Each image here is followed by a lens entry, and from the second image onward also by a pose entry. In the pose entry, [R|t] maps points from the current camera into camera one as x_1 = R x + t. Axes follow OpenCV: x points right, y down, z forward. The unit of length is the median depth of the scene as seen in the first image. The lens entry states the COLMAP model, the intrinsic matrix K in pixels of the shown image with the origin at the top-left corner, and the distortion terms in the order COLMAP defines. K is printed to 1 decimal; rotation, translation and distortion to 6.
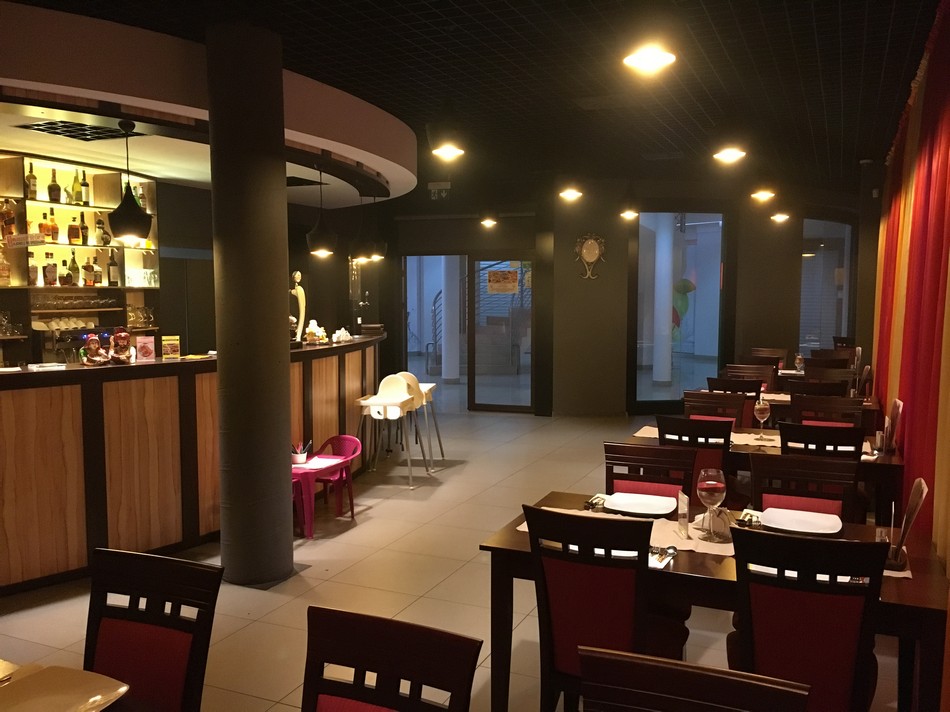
lens RADIAL K [[806.2, 0, 478.9], [0, 806.2, 354.8], [0, 0, 1]] dist [0.077640, -0.093042]
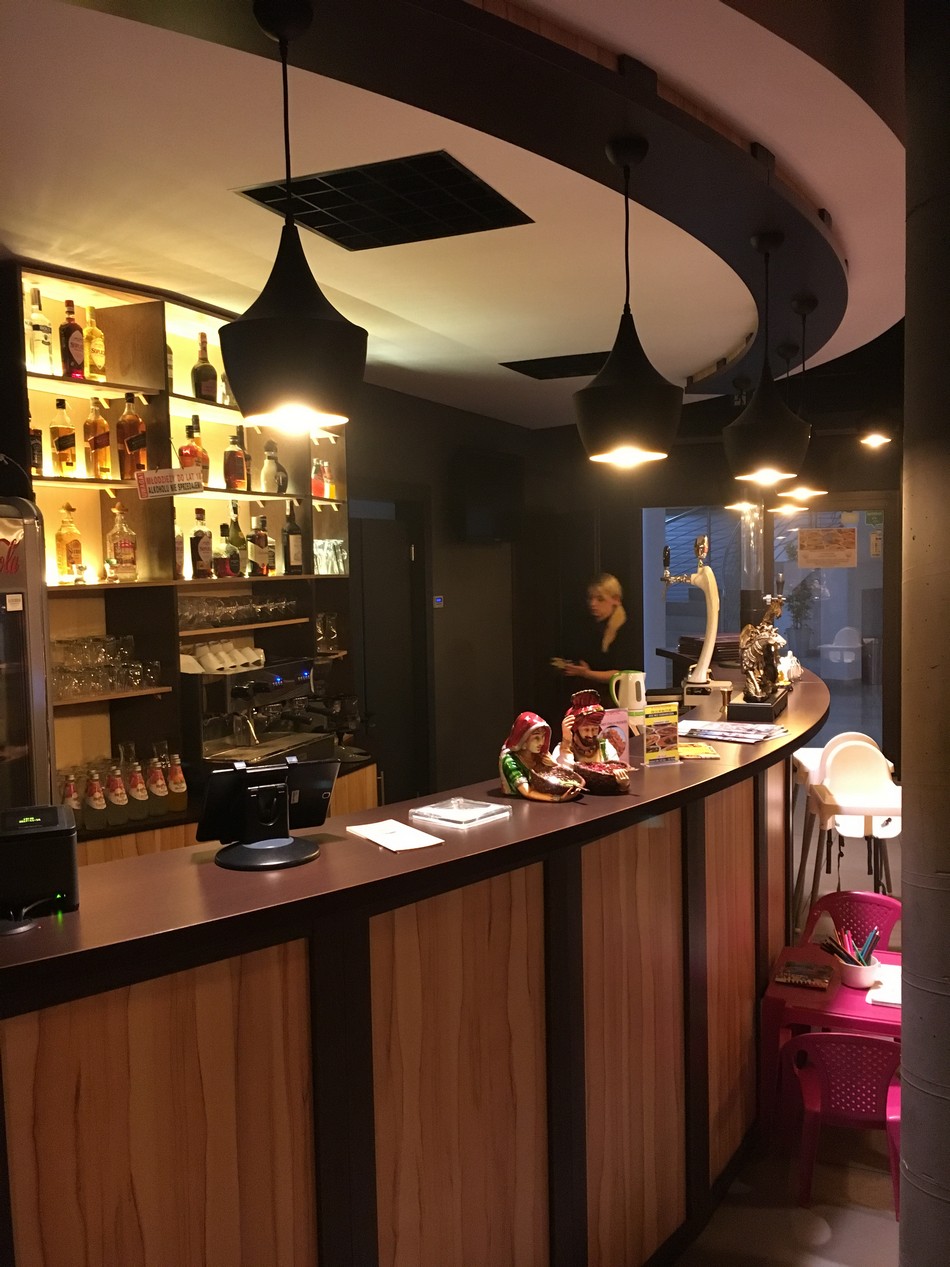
lens RADIAL K [[1075.2, 0, 481.2], [0, 1075.2, 638.7], [0, 0, 1]] dist [0.077640, -0.093042]
pose [[0.999794, -0.020261, 0.001016, -0.364842], [0.020268, 0.999771, -0.006911, -0.041519], [-0.000876, 0.006930, 0.999976, 0.371259]]
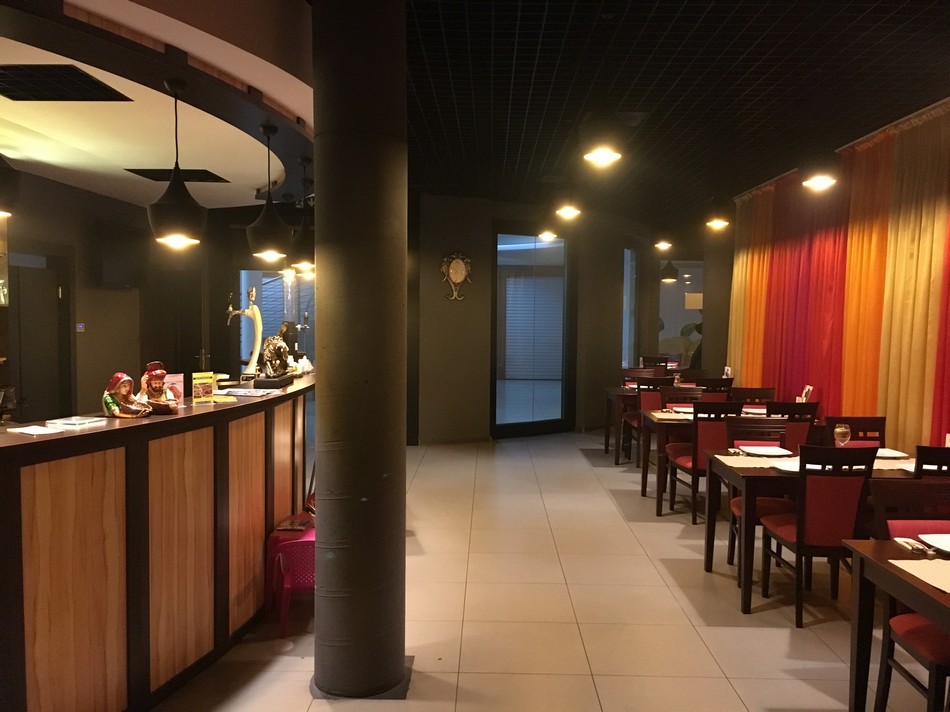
lens RADIAL K [[806.2, 0, 475.7], [0, 806.2, 356.6], [0, 0, 1]] dist [0.077640, -0.093042]
pose [[0.920943, -0.013580, 0.389461, -0.342656], [0.022068, 0.999606, -0.017327, -0.015049], [-0.389072, 0.024551, 0.920880, 0.171816]]
